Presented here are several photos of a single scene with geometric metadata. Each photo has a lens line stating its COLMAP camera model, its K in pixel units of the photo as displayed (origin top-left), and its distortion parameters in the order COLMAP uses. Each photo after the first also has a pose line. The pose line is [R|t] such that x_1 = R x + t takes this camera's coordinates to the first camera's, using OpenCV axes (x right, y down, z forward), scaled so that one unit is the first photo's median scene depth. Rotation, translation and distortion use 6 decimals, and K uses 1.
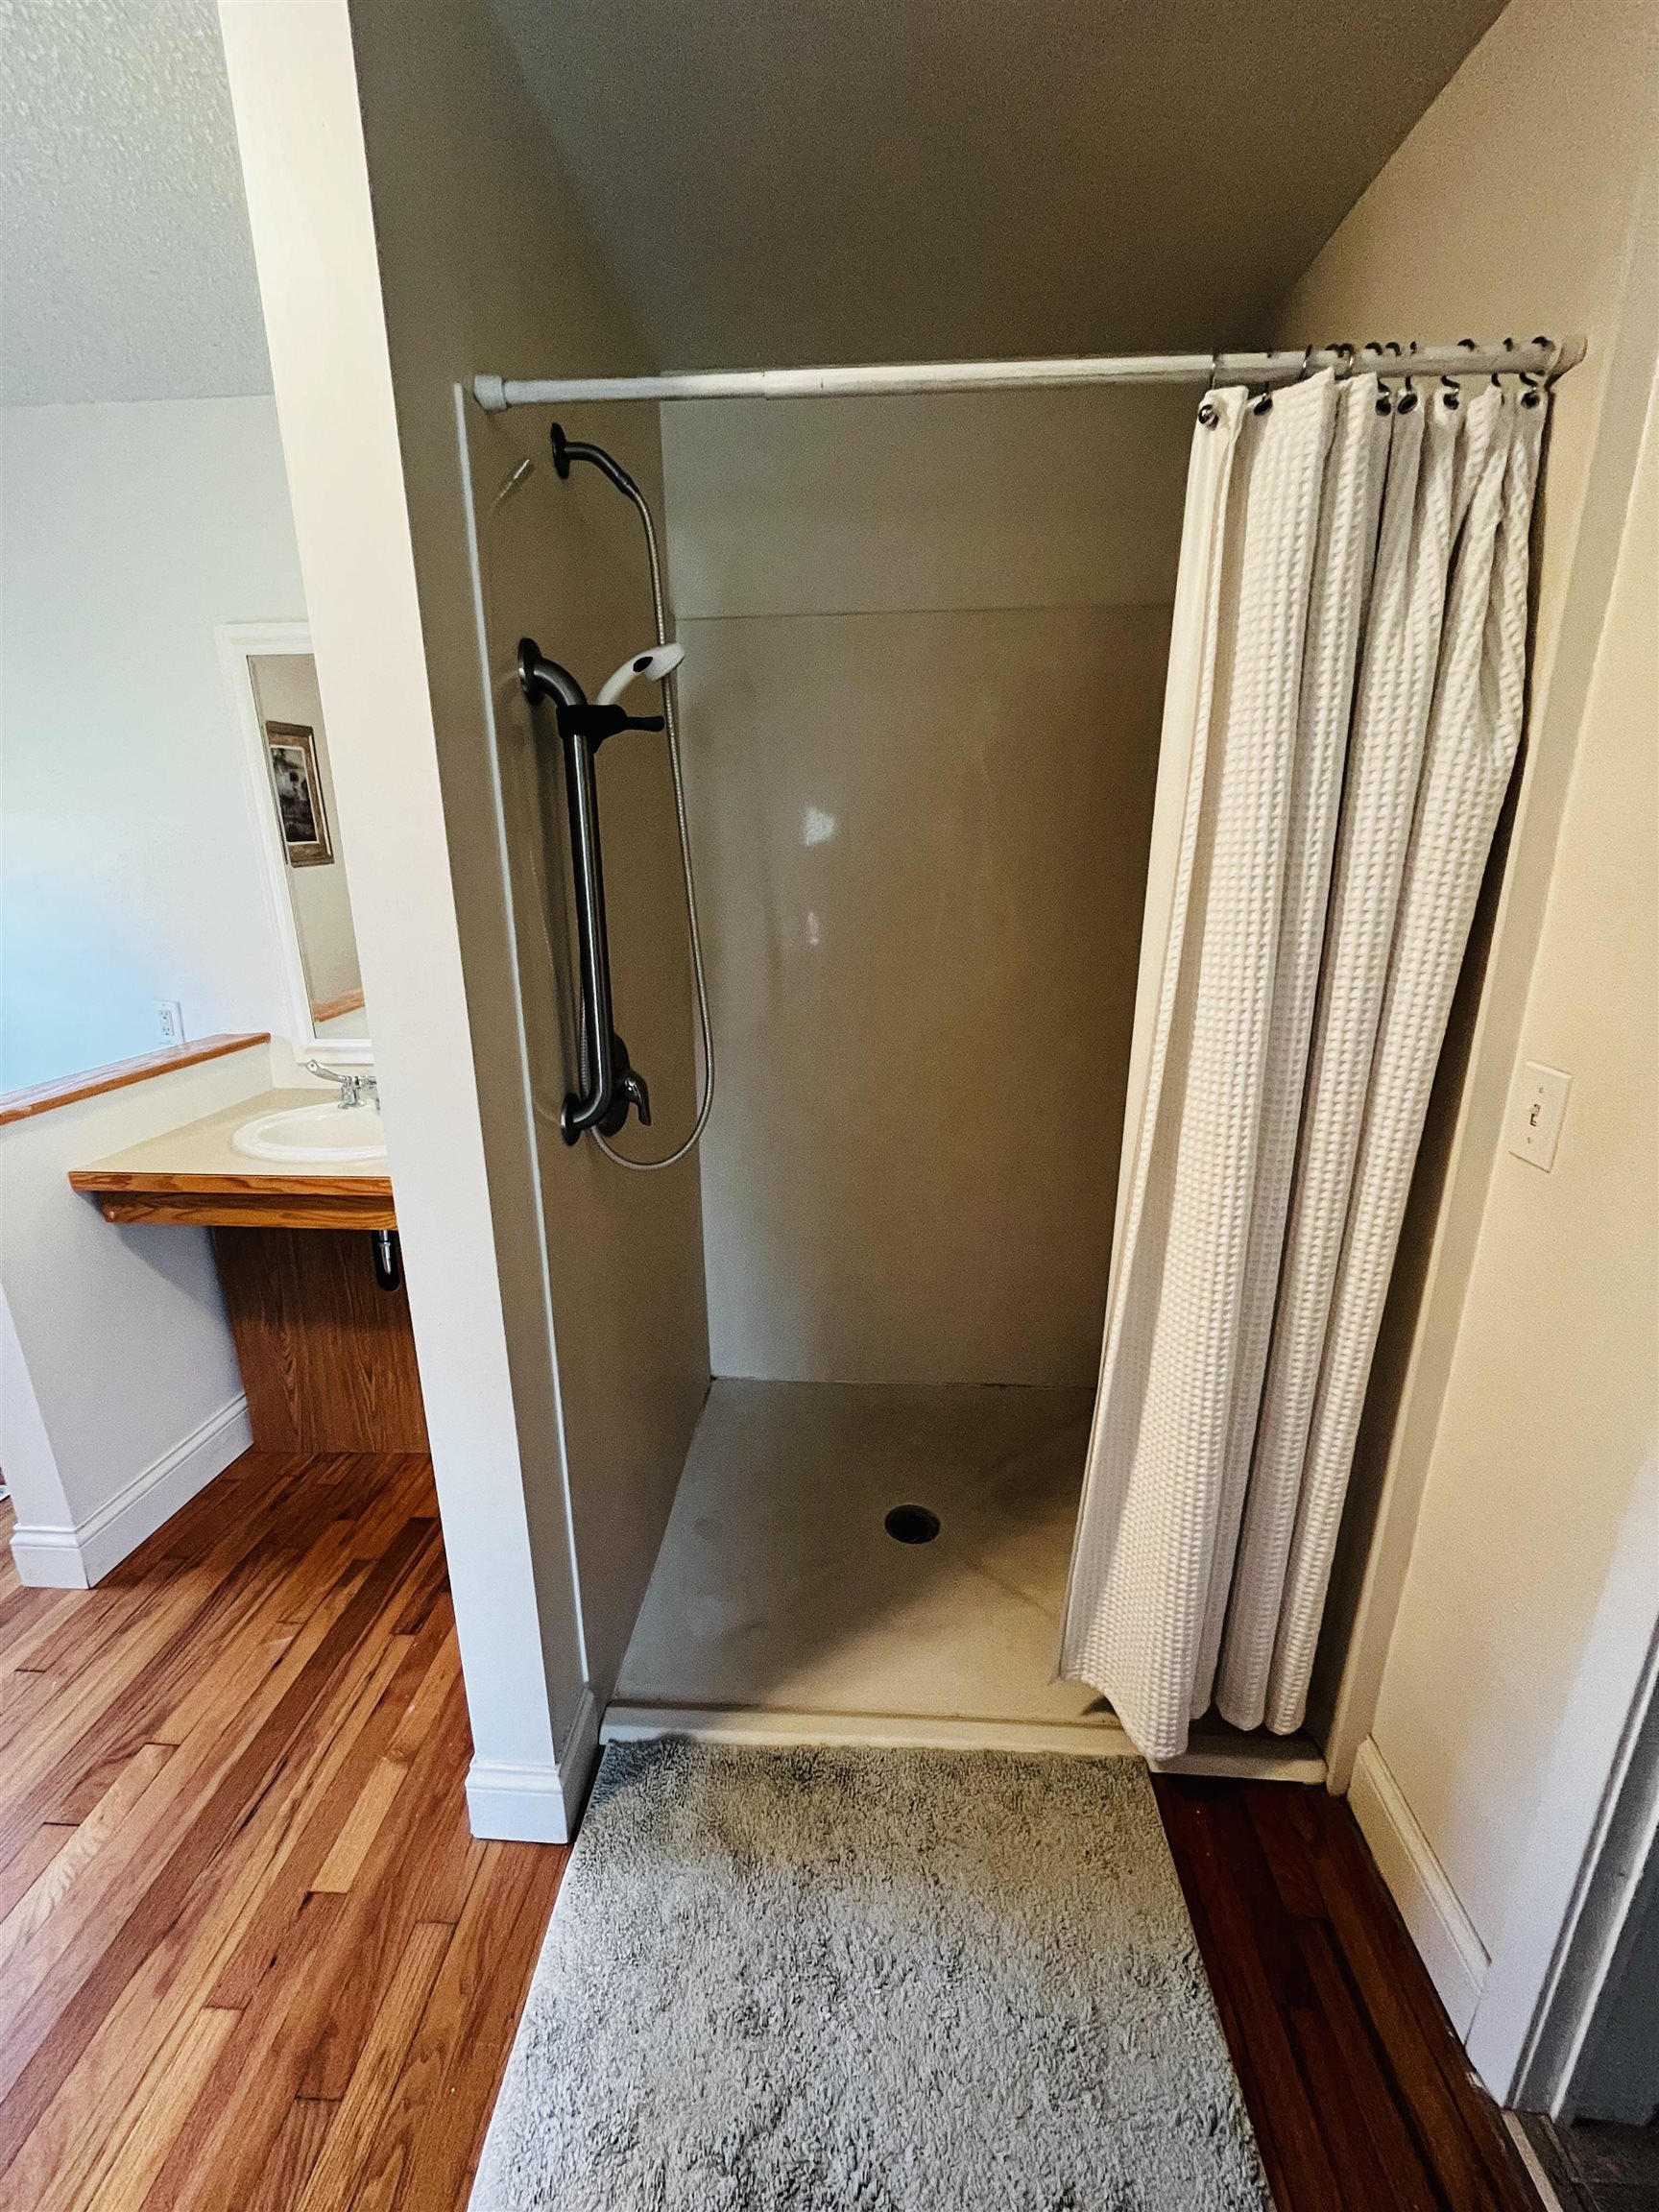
lens RADIAL K [[904.3, 0, 824.8], [0, 904.3, 1103.9], [0, 0, 1]] dist [0.001876, -0.000251]
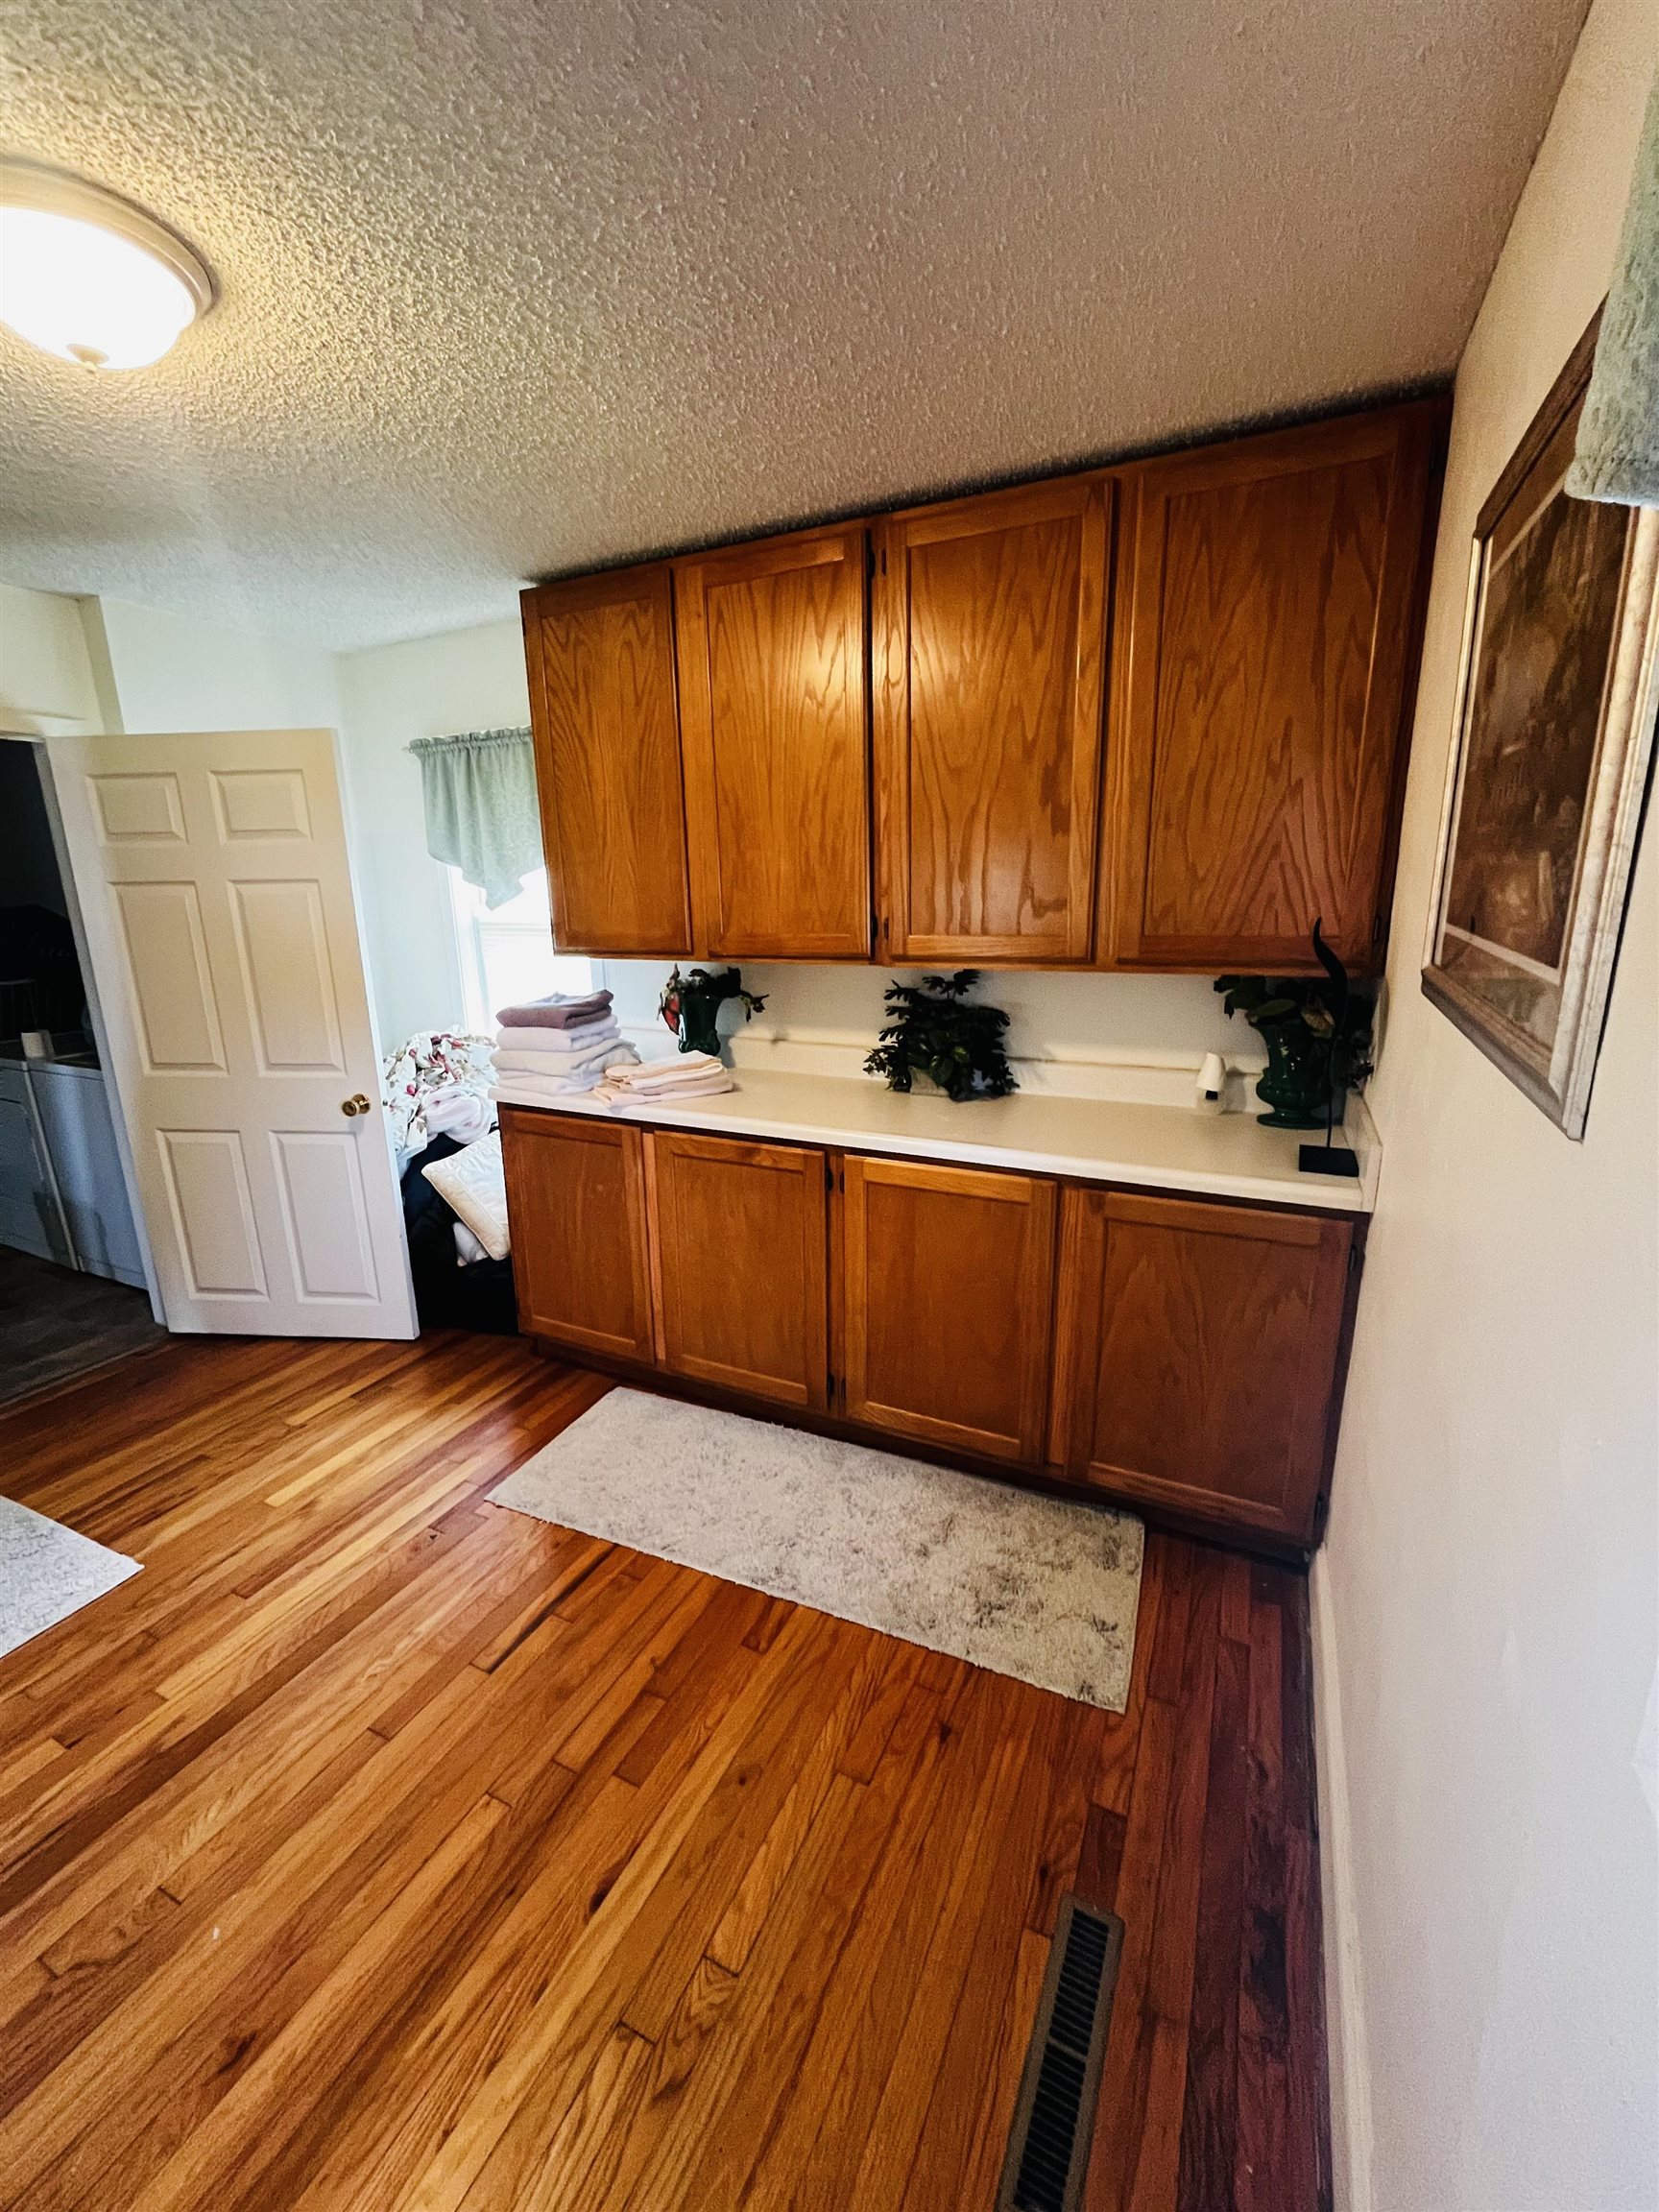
lens RADIAL K [[904.3, 0, 824.8], [0, 904.3, 1103.9], [0, 0, 1]] dist [0.001876, -0.000251]
pose [[-0.922488, -0.068116, 0.379968, -2.184501], [0.131229, 0.870351, 0.474624, -0.411870], [-0.363034, 0.487698, -0.793950, 1.318828]]
